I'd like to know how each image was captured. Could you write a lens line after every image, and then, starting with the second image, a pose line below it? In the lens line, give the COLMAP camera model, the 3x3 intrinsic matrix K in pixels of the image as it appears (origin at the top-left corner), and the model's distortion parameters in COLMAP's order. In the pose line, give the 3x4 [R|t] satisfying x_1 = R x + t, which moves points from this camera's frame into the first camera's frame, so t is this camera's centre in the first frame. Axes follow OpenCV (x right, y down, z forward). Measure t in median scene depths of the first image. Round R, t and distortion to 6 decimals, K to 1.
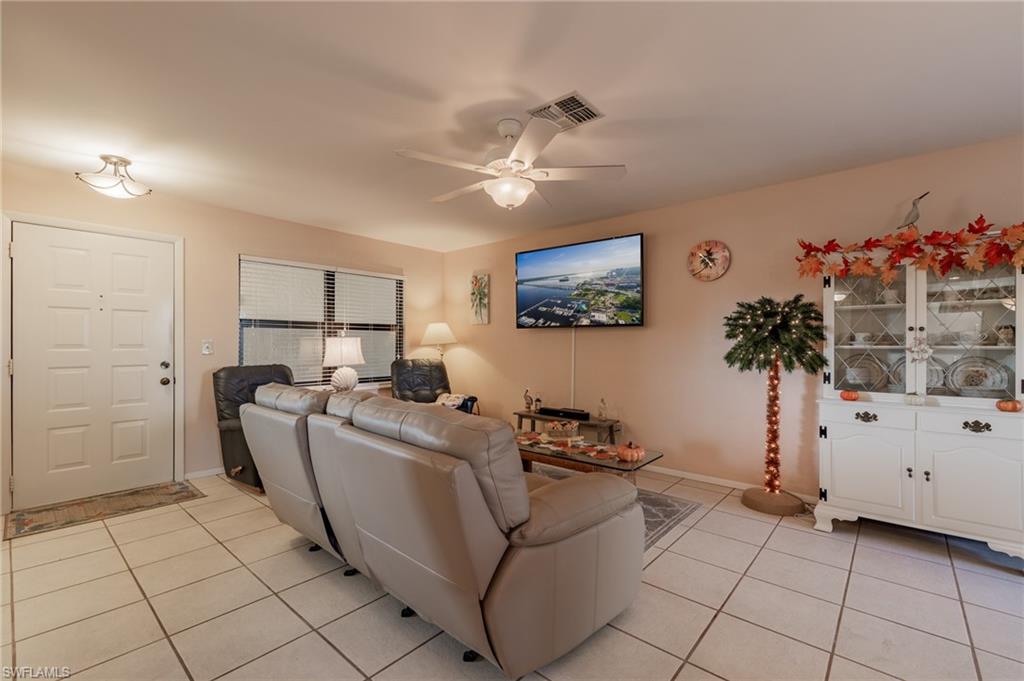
lens RADIAL K [[437.8, 0, 509.4], [0, 437.8, 346.7], [0, 0, 1]] dist [-0.002282, -0.000324]
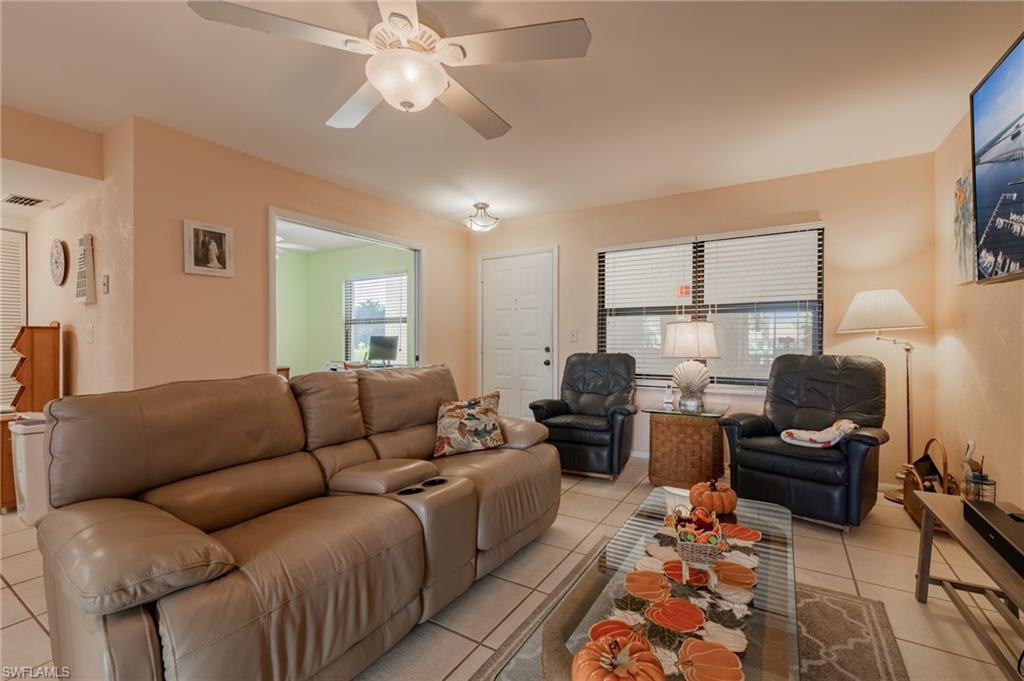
lens RADIAL K [[441.4, 0, 513.9], [0, 441.4, 339.0], [0, 0, 1]] dist [0.001940, 0.000121]
pose [[0.167870, -0.000605, -0.985809, 0.448572], [0.000481, 1.000000, -0.000532, 0.010785], [0.985809, -0.000385, 0.167870, 0.670596]]
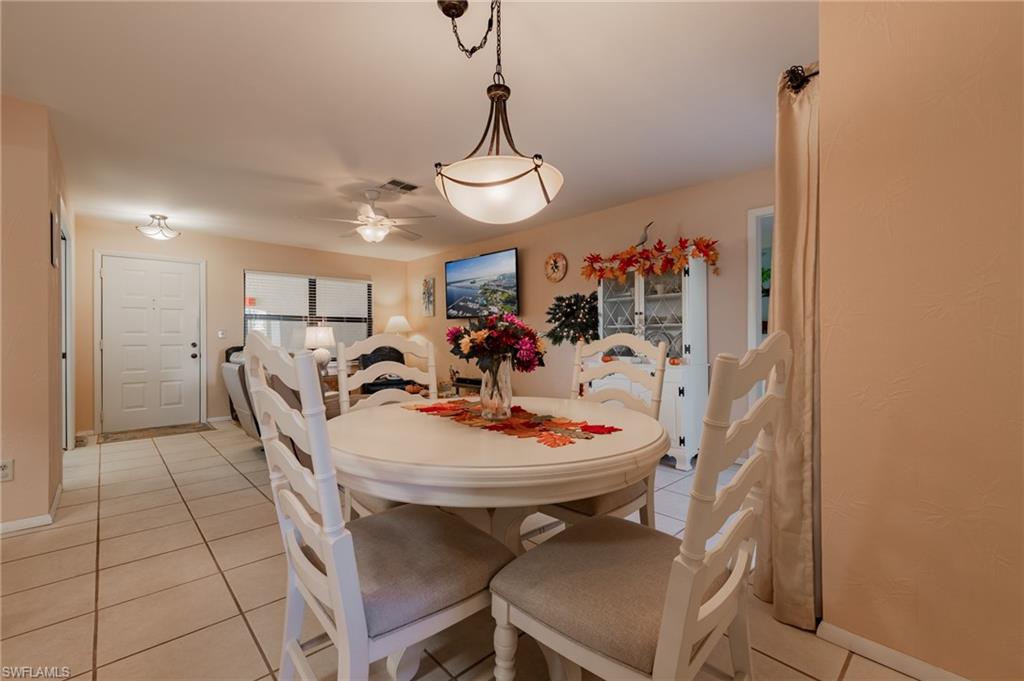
lens RADIAL K [[427.8, 0, 507.9], [0, 427.8, 339.3], [0, 0, 1]] dist [-0.002326, -0.000280]
pose [[0.994988, -0.007542, -0.099712, 0.428902], [0.007055, 0.999961, -0.005239, 0.036335], [0.099747, 0.004509, 0.995003, -0.353500]]
